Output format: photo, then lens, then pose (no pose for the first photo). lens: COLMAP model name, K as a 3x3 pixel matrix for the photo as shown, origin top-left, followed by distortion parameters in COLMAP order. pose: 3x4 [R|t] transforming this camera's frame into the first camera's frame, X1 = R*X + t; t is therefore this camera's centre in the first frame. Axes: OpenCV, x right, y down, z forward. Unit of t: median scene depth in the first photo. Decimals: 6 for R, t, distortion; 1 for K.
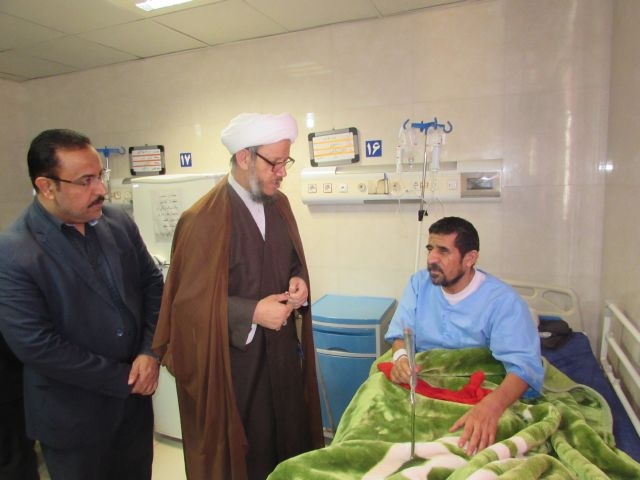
lens RADIAL K [[448.4, 0, 320.0], [0, 448.4, 240.0], [0, 0, 1]] dist [-0.034997, 0.008234]
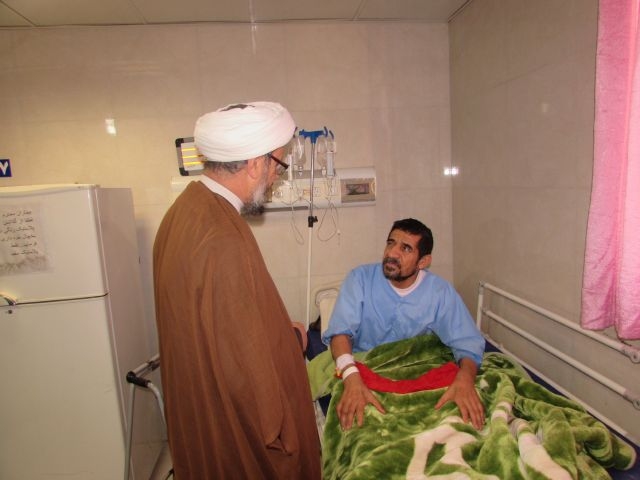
lens RADIAL K [[454.6, 0, 319.5], [0, 454.6, 233.5], [0, 0, 1]] dist [0.003440, 0.002201]
pose [[0.877027, -0.067004, 0.475746, -0.259532], [0.090954, 0.995476, -0.027470, 0.002391], [-0.471753, 0.067363, 0.879154, 0.087092]]
